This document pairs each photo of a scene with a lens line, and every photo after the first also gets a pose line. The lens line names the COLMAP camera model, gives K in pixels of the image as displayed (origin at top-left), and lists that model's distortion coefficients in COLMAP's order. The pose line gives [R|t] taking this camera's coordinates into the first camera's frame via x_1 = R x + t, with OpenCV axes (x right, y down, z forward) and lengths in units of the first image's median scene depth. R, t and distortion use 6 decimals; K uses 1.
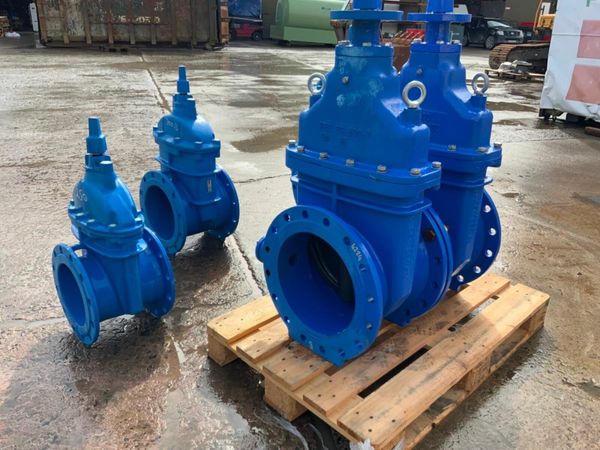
lens RADIAL K [[500.0, 0, 300.0], [0, 500.0, 225.0], [0, 0, 1]] dist [0.070523, -0.129581]
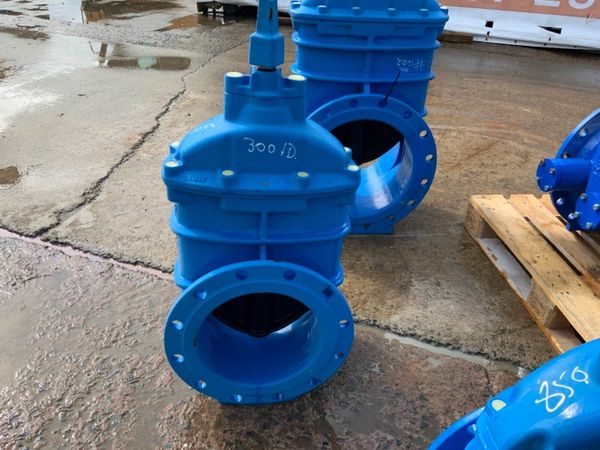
lens RADIAL K [[504.1, 0, 300.0], [0, 504.1, 225.0], [0, 0, 1]] dist [0.058645, -0.116397]
pose [[0.591060, -0.417229, 0.690339, -0.232712], [0.278722, 0.908759, 0.310599, -0.109055], [-0.756942, 0.008830, 0.653422, 0.294089]]
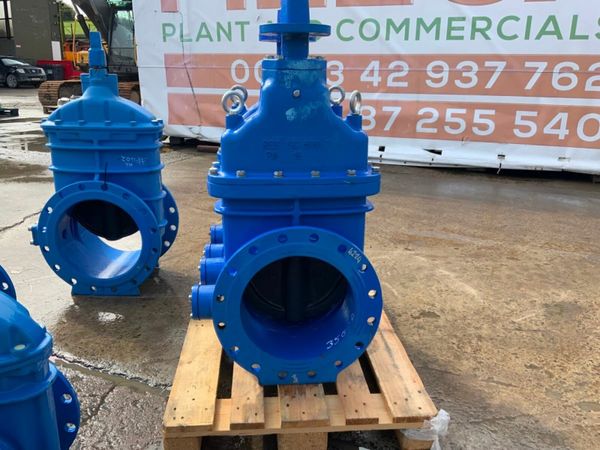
lens RADIAL K [[501.2, 0, 291.4], [0, 501.2, 224.0], [0, 0, 1]] dist [0.069191, -0.130511]
pose [[0.637274, -0.233274, 0.734483, -0.174170], [0.285458, 0.956743, 0.056186, -0.025070], [-0.715818, 0.173858, 0.676297, 0.094812]]
